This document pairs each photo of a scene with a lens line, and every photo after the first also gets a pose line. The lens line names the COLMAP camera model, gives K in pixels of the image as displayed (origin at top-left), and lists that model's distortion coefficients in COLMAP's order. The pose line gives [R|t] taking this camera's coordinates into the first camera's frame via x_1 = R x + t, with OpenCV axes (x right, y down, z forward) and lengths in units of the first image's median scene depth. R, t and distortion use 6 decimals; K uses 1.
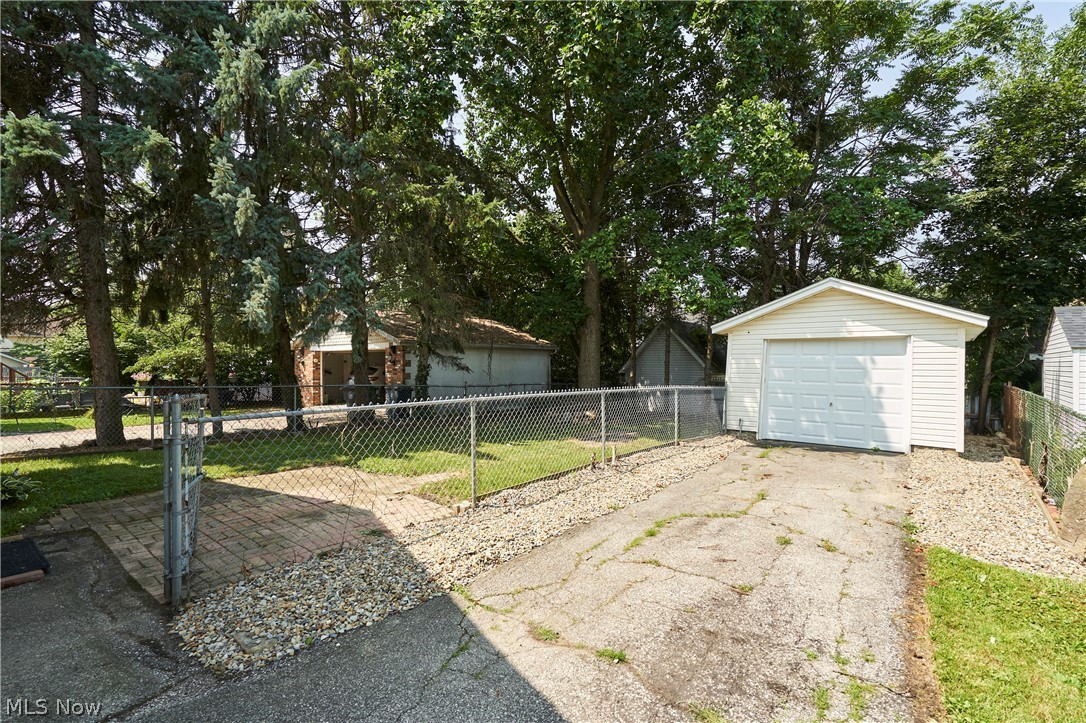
lens RADIAL K [[499.7, 0, 545.5], [0, 499.7, 365.2], [0, 0, 1]] dist [0.002240, 0.000078]
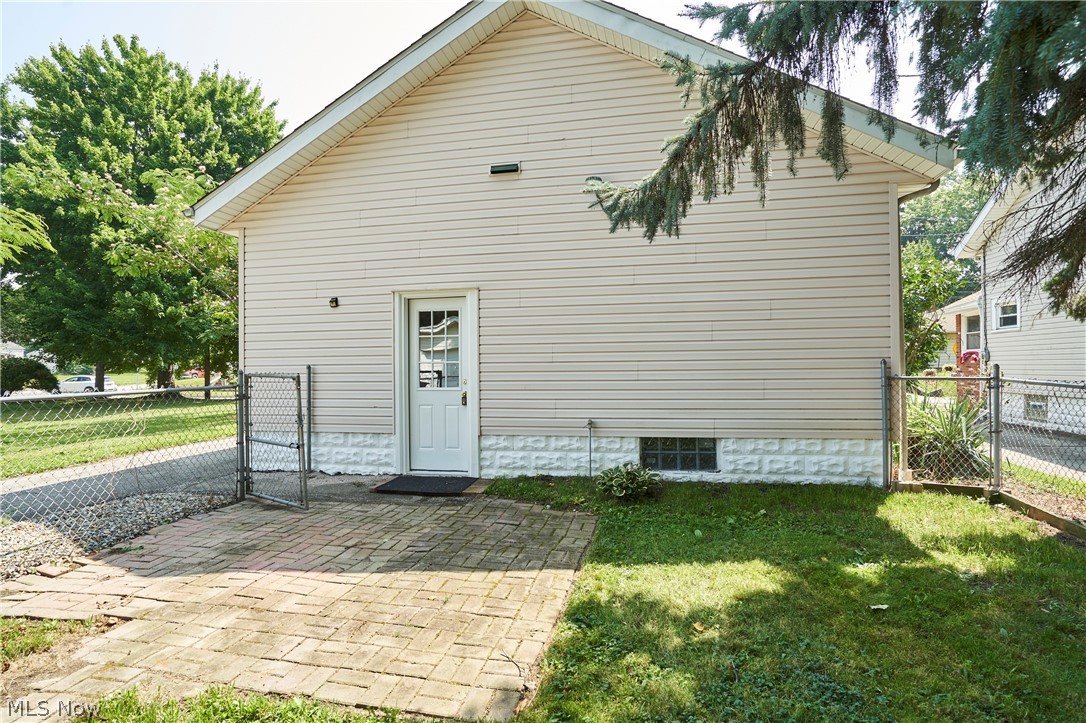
lens RADIAL K [[556.4, 0, 536.3], [0, 556.4, 364.7], [0, 0, 1]] dist [-0.003620, -0.000418]
pose [[-0.877459, 0.001608, -0.479650, -0.408681], [0.007124, 0.999928, -0.009680, 0.037504], [0.479599, -0.011911, -0.877407, 1.709130]]
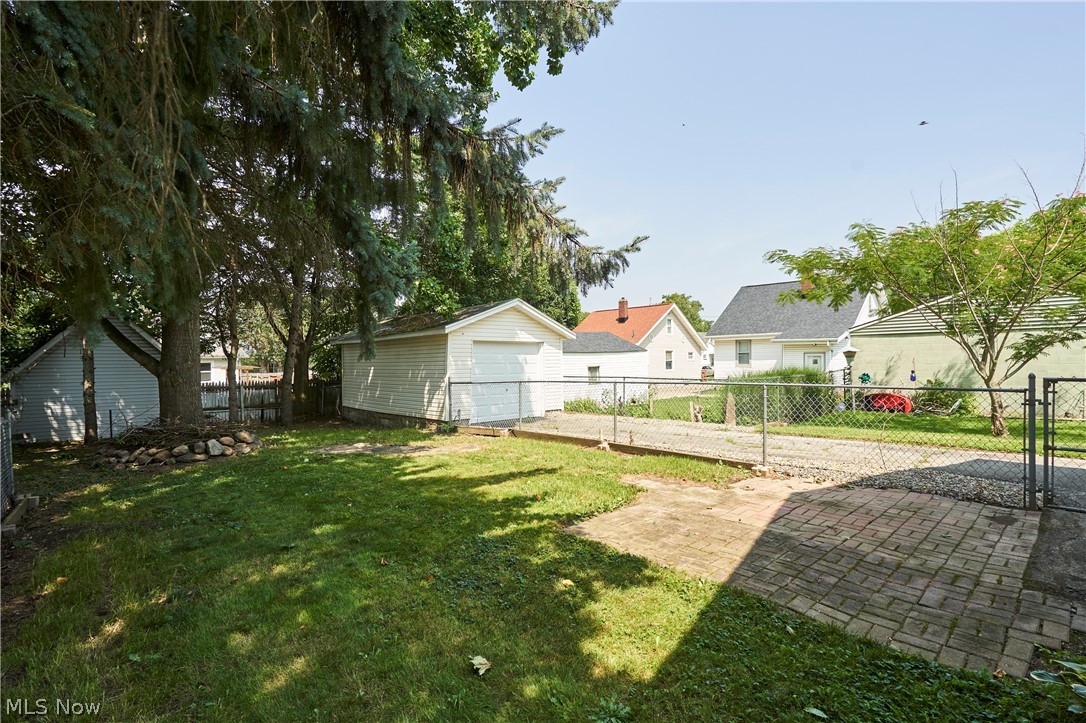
lens RADIAL K [[499.7, 0, 541.4], [0, 499.7, 363.2], [0, 0, 1]] dist [0.002240, 0.000078]
pose [[0.135721, -0.006576, 0.990725, -1.387618], [0.014450, 0.999885, 0.004657, -0.000620], [-0.990642, 0.013684, 0.135801, 1.285554]]
